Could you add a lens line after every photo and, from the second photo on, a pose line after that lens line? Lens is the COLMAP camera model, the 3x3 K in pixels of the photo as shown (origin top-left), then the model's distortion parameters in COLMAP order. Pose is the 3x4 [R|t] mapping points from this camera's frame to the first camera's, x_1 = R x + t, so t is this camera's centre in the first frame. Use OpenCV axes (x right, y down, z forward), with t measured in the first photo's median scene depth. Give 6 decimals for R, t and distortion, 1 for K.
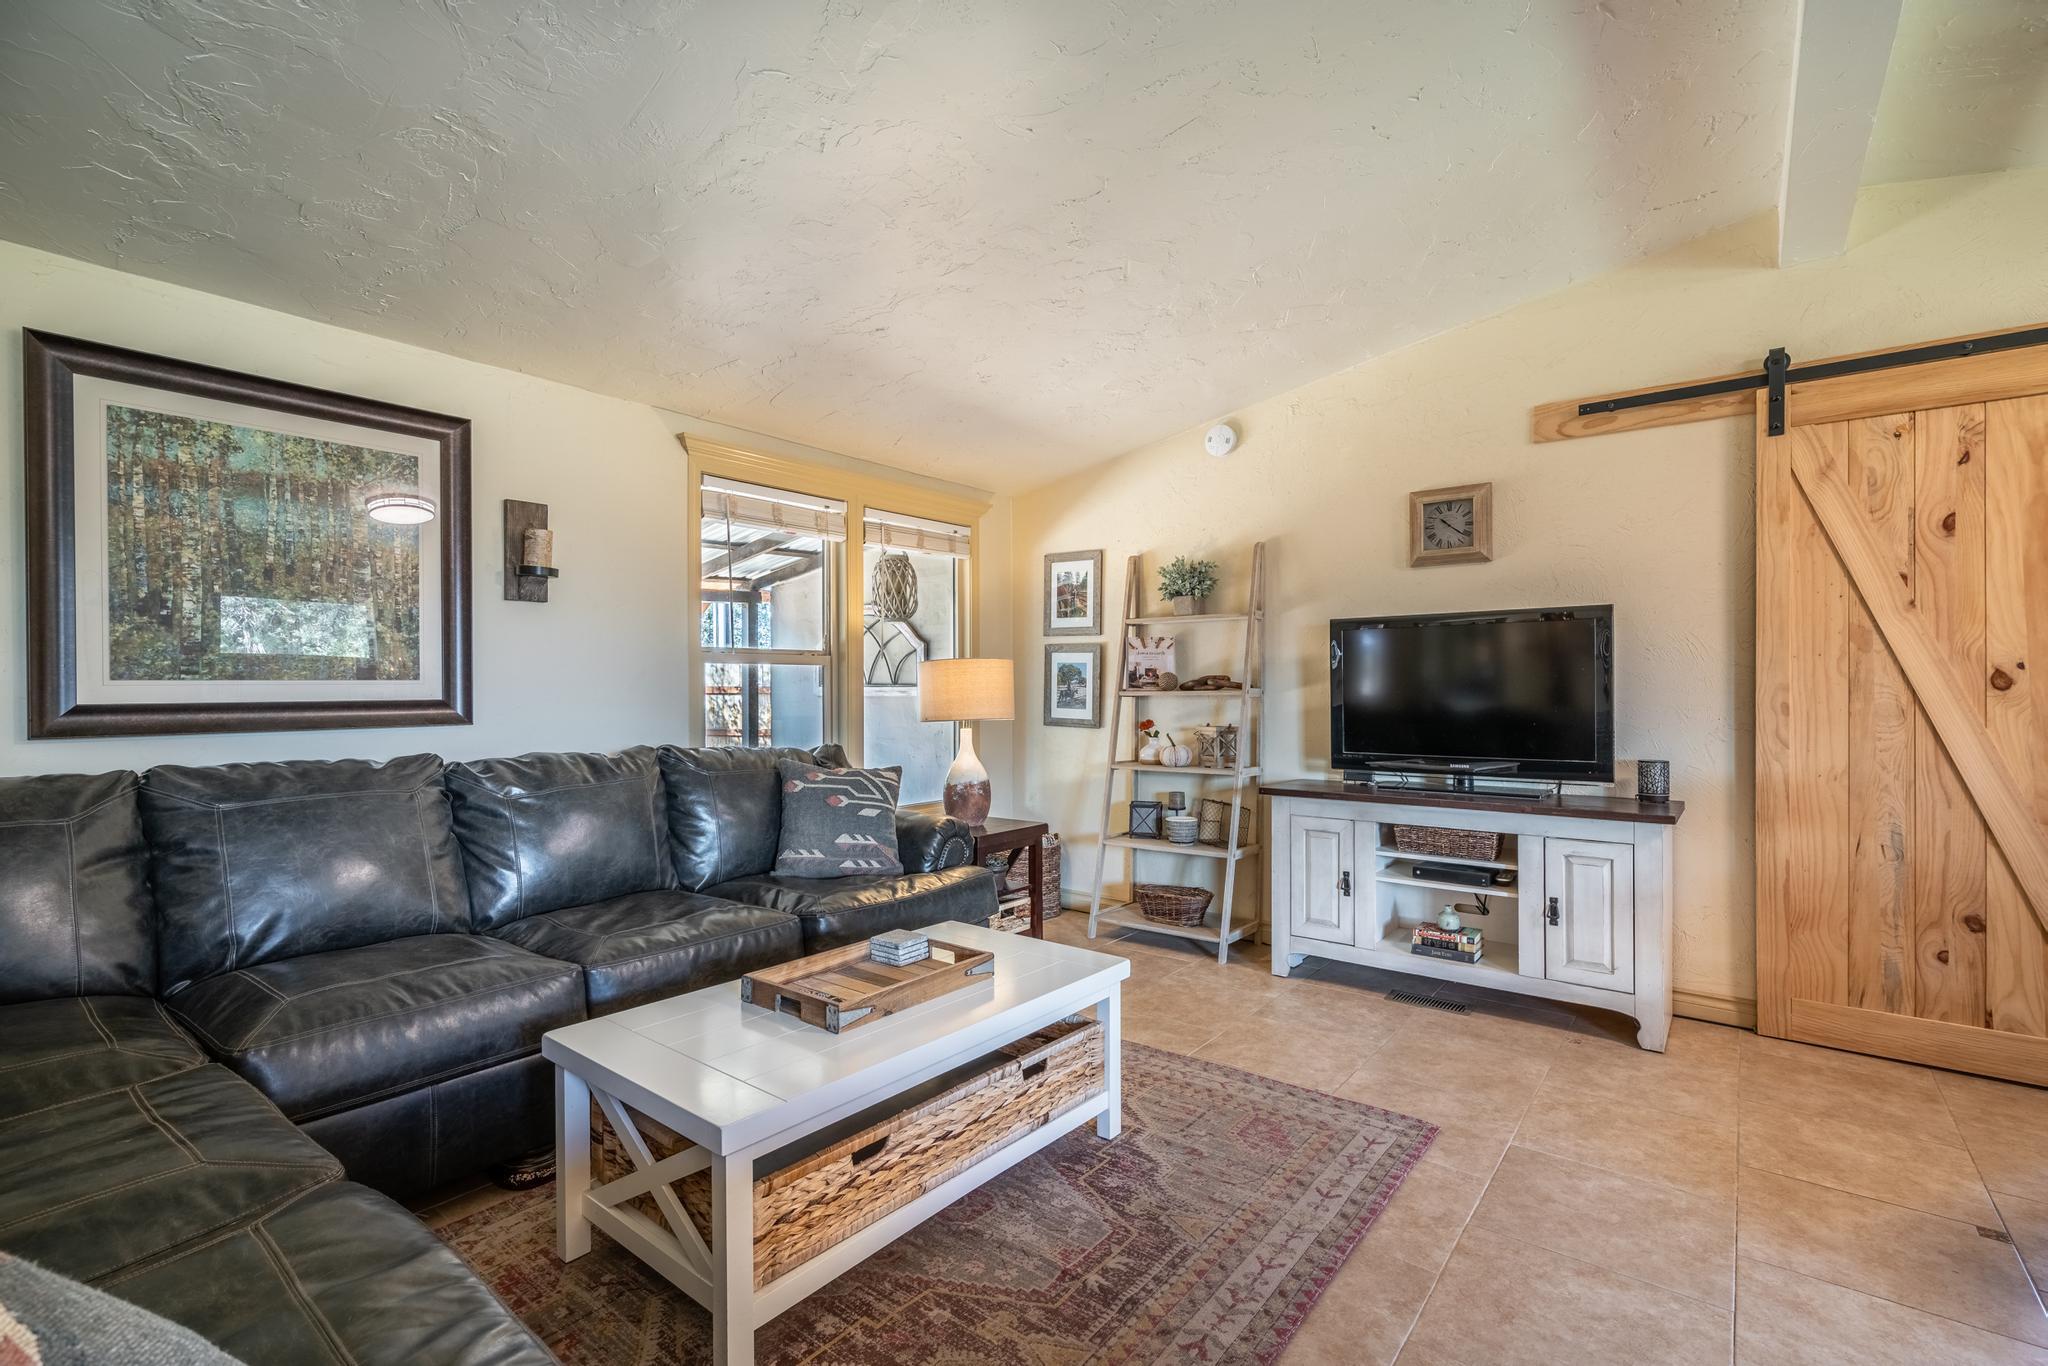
lens RADIAL K [[921.4, 0, 1018.4], [0, 921.4, 690.6], [0, 0, 1]] dist [-0.017540, 0.009748]
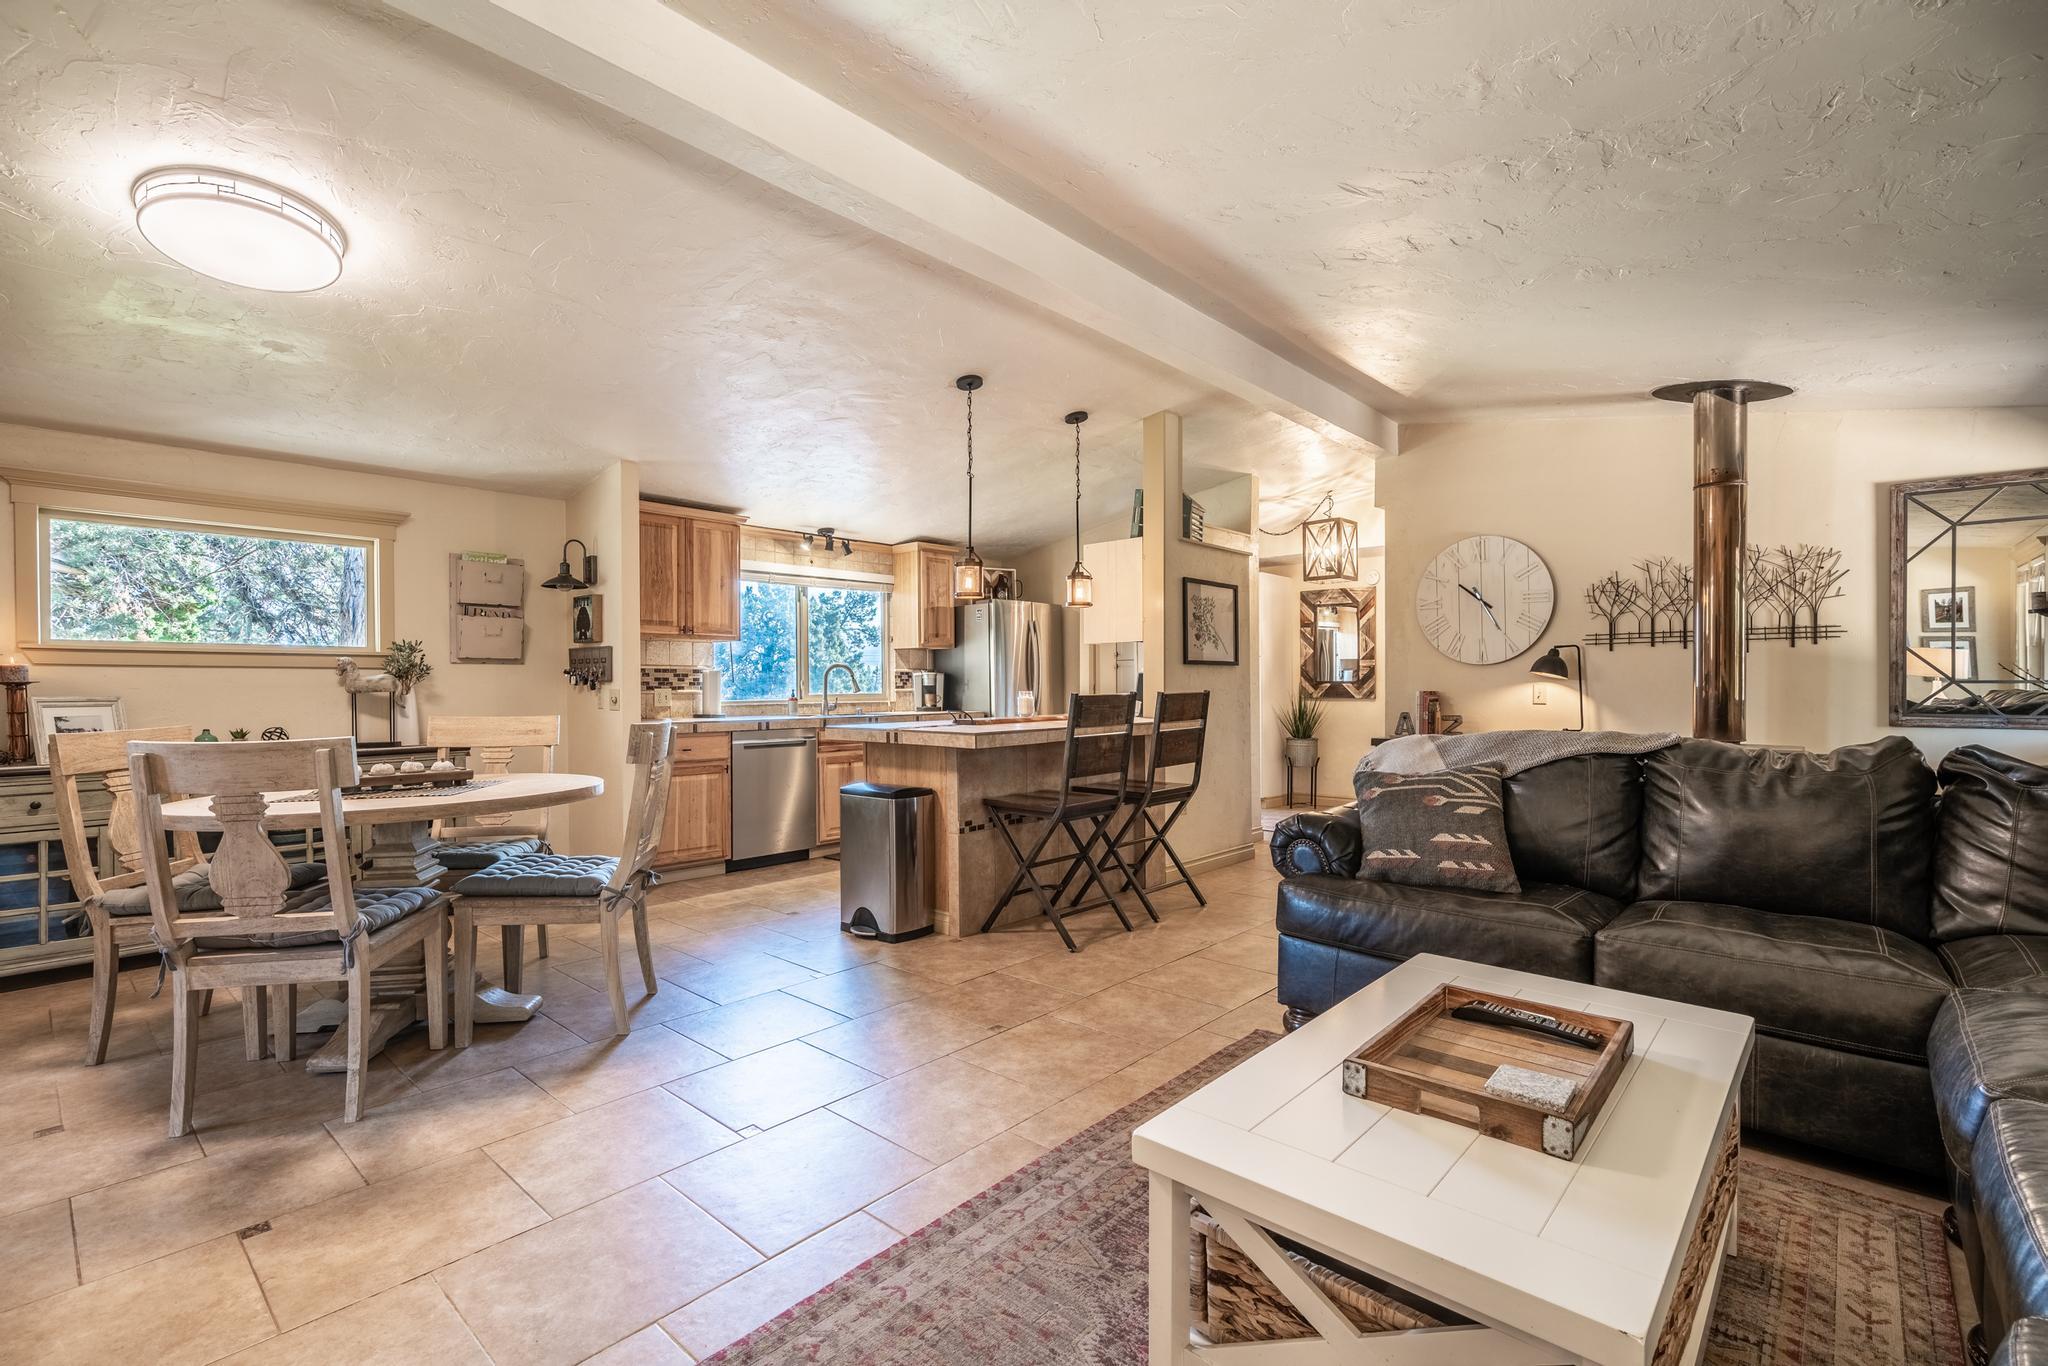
lens RADIAL K [[921.4, 0, 1018.4], [0, 921.4, 690.6], [0, 0, 1]] dist [-0.017540, 0.009748]
pose [[-0.997858, 0.004118, 0.065291, 0.169080], [0.005013, 0.999895, 0.013561, 0.008904], [-0.065228, 0.013859, -0.997774, 1.732100]]
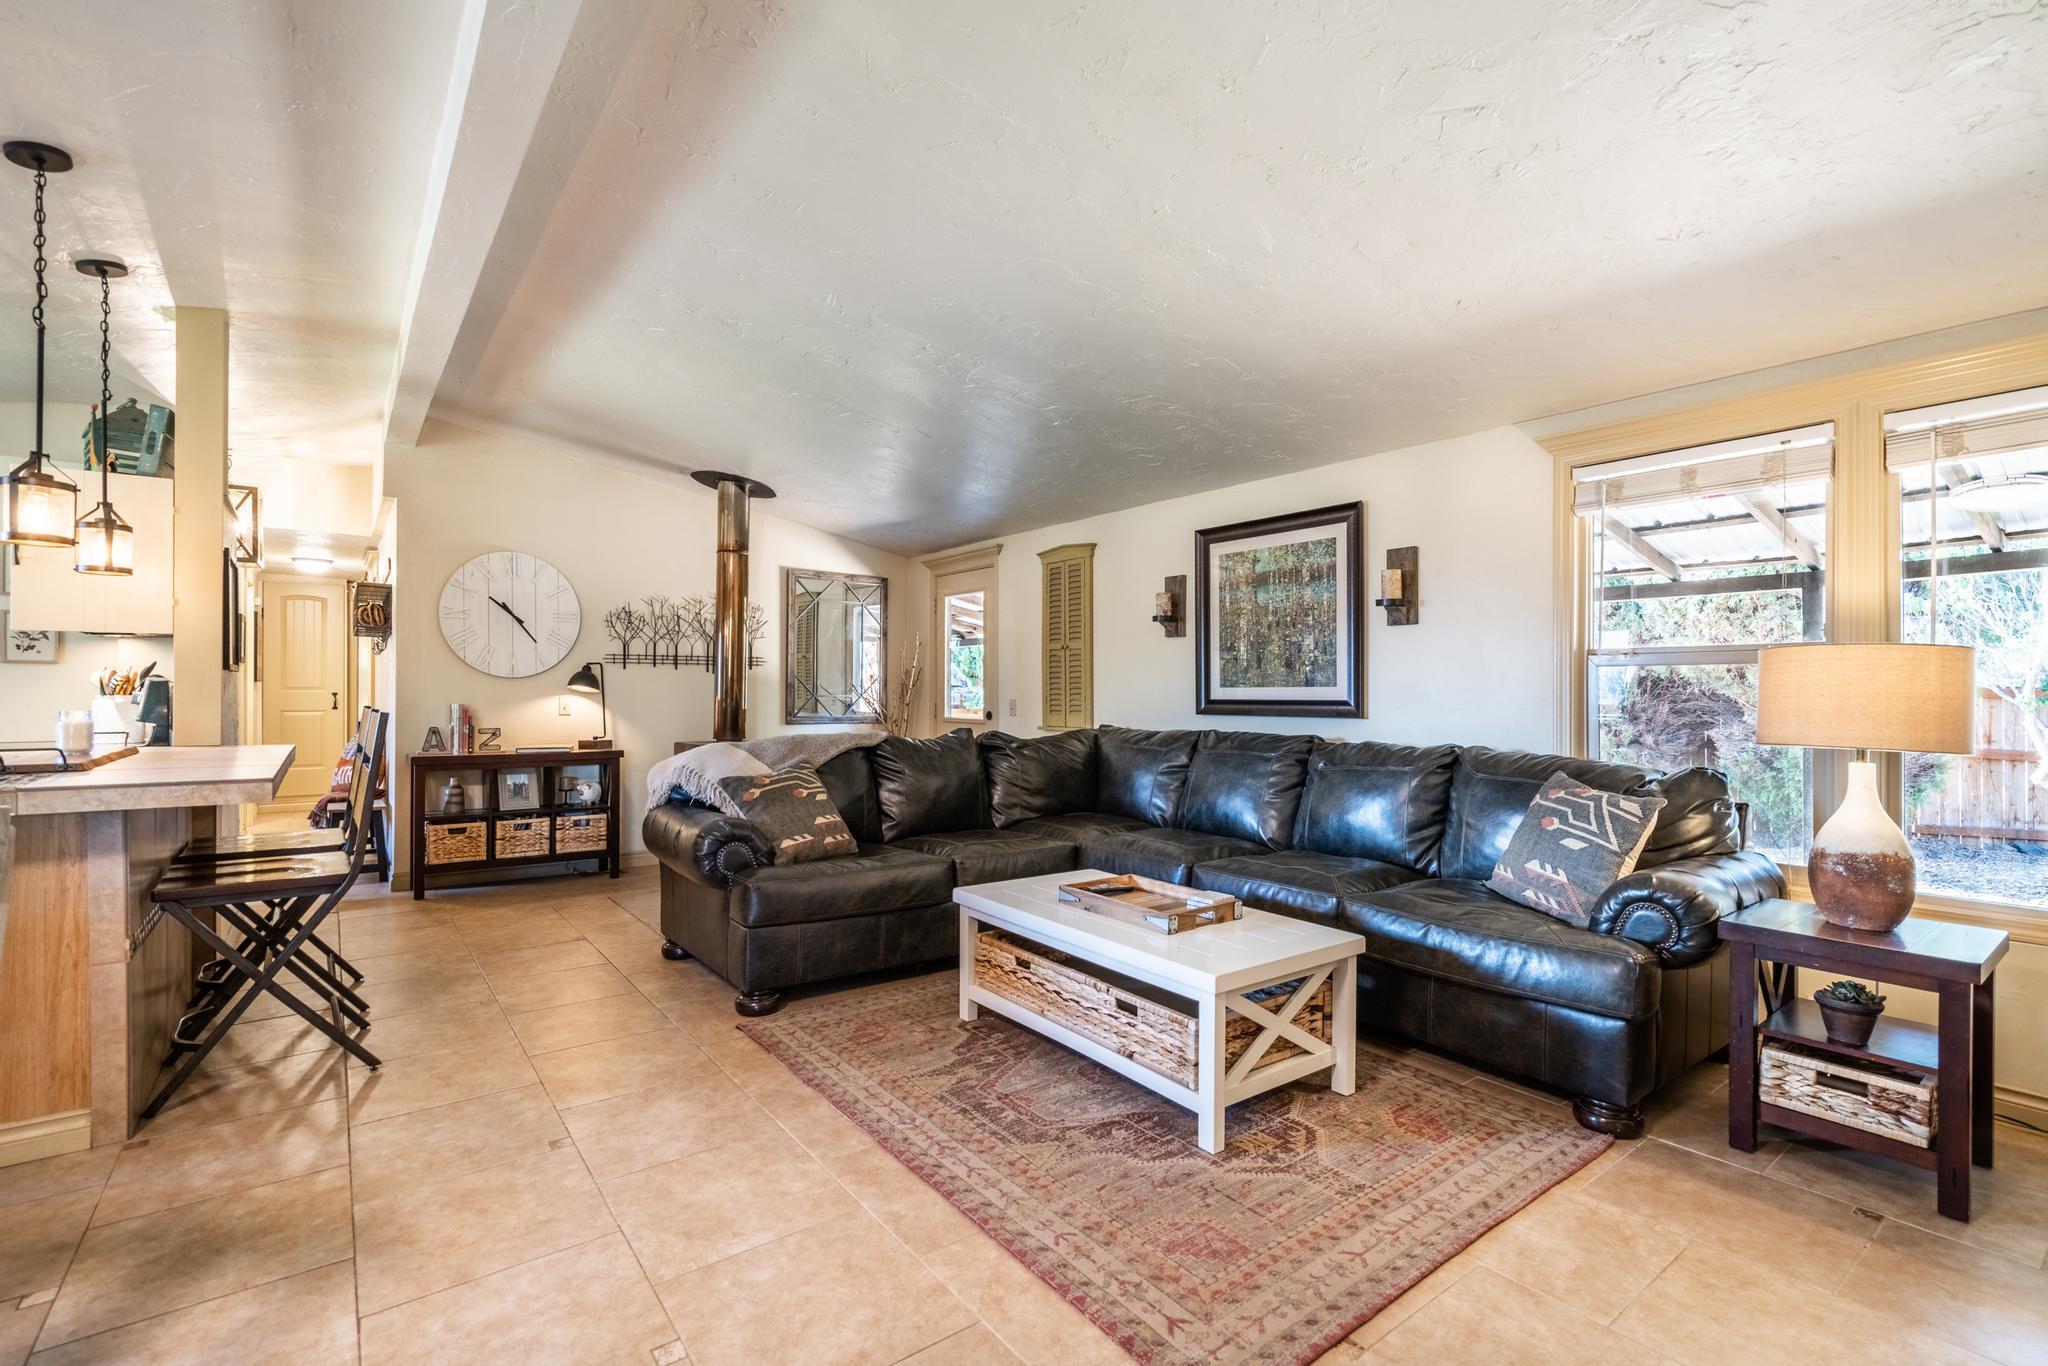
lens RADIAL K [[921.4, 0, 1018.4], [0, 921.4, 690.6], [0, 0, 1]] dist [-0.017540, 0.009748]
pose [[-0.250554, -0.001723, -0.968101, 1.202086], [-0.009644, 0.999953, 0.000717, -0.001512], [0.968055, 0.009516, -0.250559, 1.144318]]
